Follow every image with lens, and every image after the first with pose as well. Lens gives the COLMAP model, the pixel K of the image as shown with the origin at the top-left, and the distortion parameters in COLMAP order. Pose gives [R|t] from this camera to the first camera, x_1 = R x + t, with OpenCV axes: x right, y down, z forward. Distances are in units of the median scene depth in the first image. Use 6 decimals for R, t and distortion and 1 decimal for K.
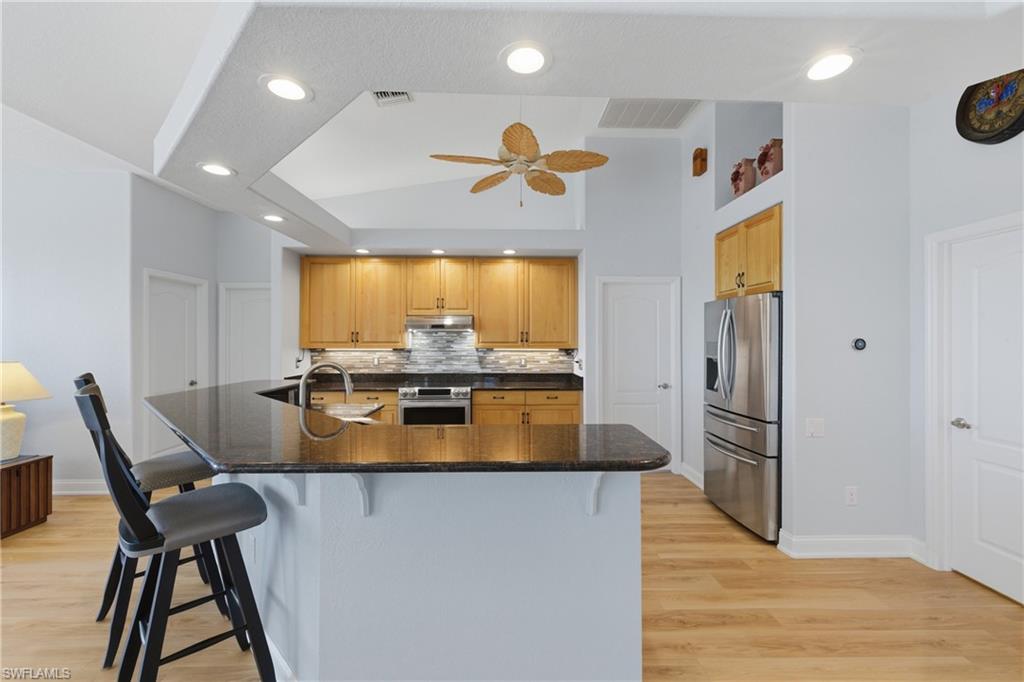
lens RADIAL K [[431.9, 0, 515.5], [0, 431.9, 332.9], [0, 0, 1]] dist [0.000249, 0.000012]
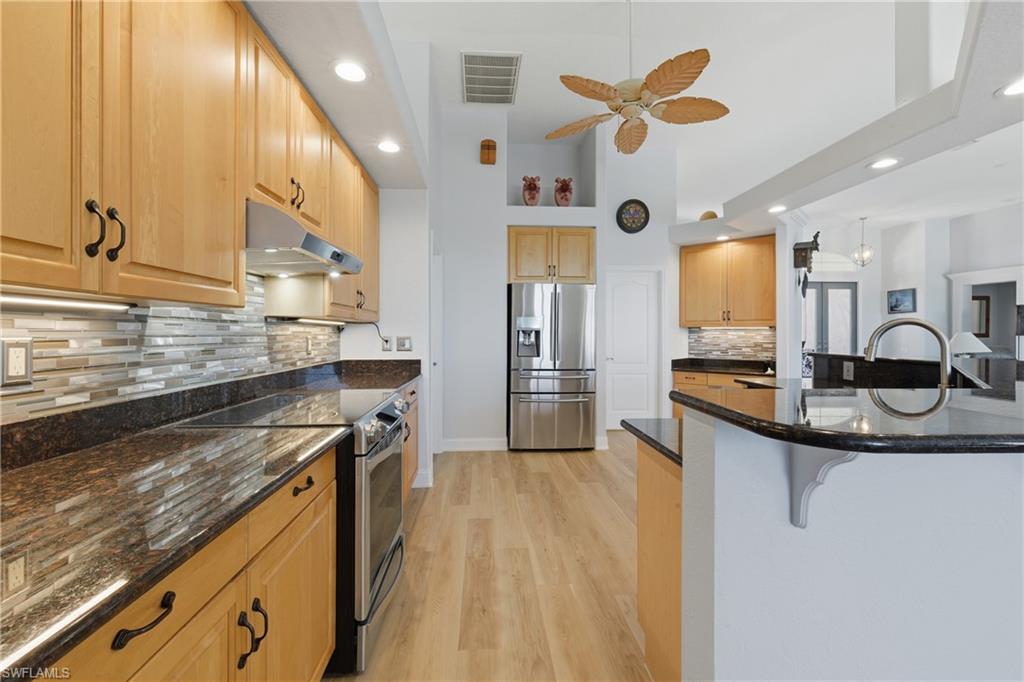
lens RADIAL K [[431.9, 0, 515.5], [0, 431.9, 332.9], [0, 0, 1]] dist [0.000249, 0.000012]
pose [[-0.041580, 0.000142, 0.999135, -0.559973], [-0.018466, 0.999829, -0.000910, 0.050467], [-0.998965, -0.018488, -0.041570, 0.815381]]
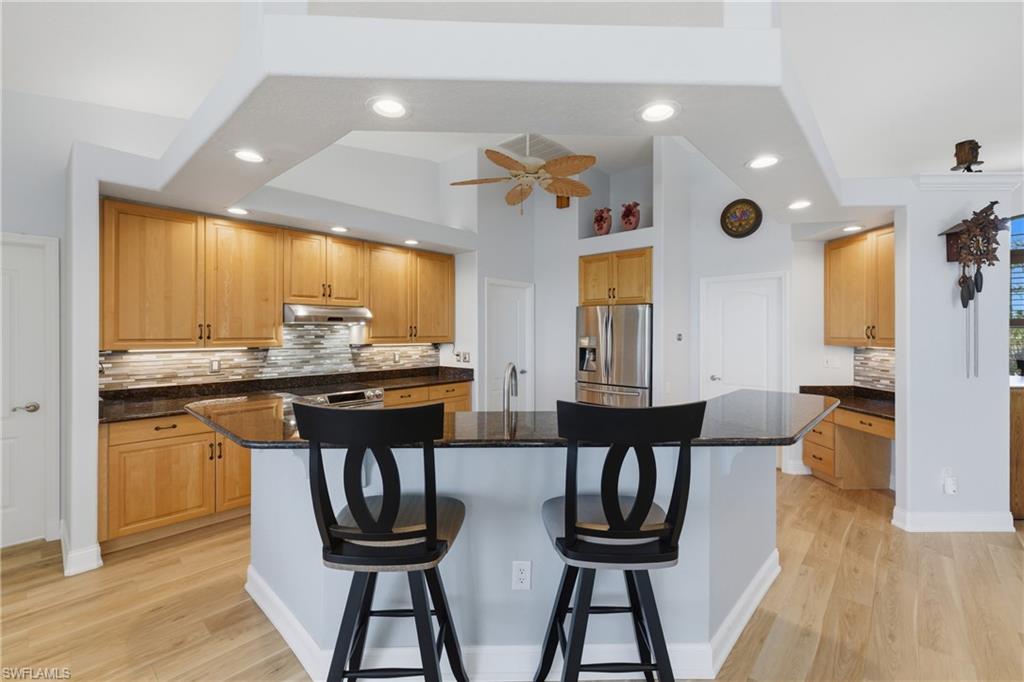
lens RADIAL K [[431.9, 0, 515.5], [0, 431.9, 332.9], [0, 0, 1]] dist [0.000249, 0.000012]
pose [[0.690203, -0.001782, 0.723613, -0.519826], [-0.013352, 0.999795, 0.015197, -0.005317], [-0.723492, -0.020151, 0.690038, 0.166019]]
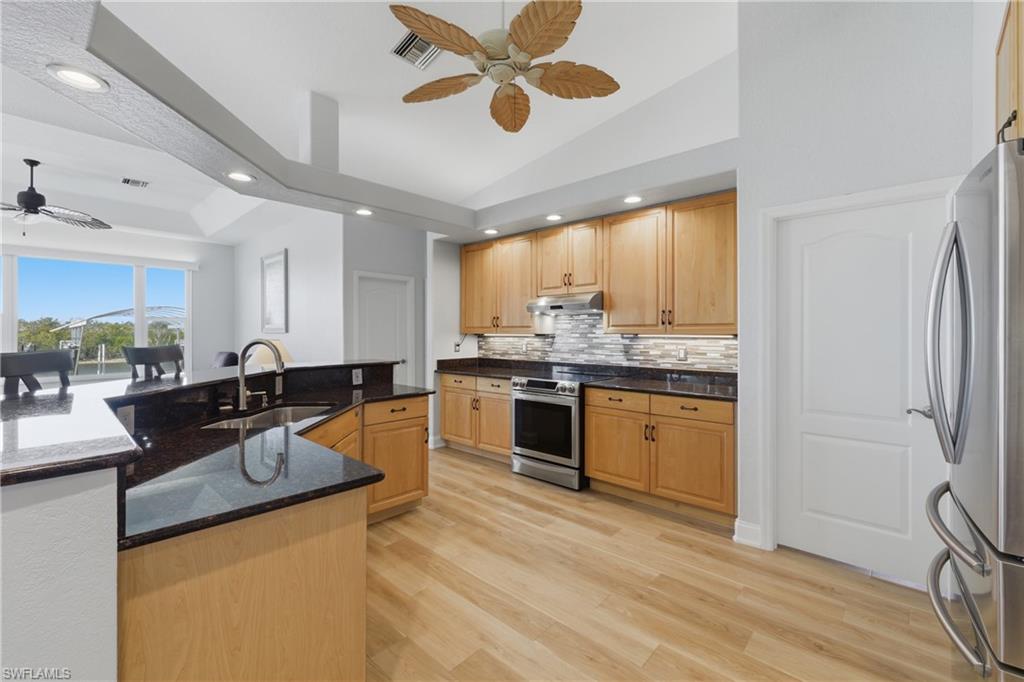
lens RADIAL K [[438.2, 0, 508.8], [0, 438.2, 333.3], [0, 0, 1]] dist [0.022196, -0.000072]
pose [[0.713291, 0.000634, -0.700868, 0.337509], [0.012701, 0.999824, 0.013831, 0.021731], [0.700753, -0.018767, 0.713157, 0.311314]]
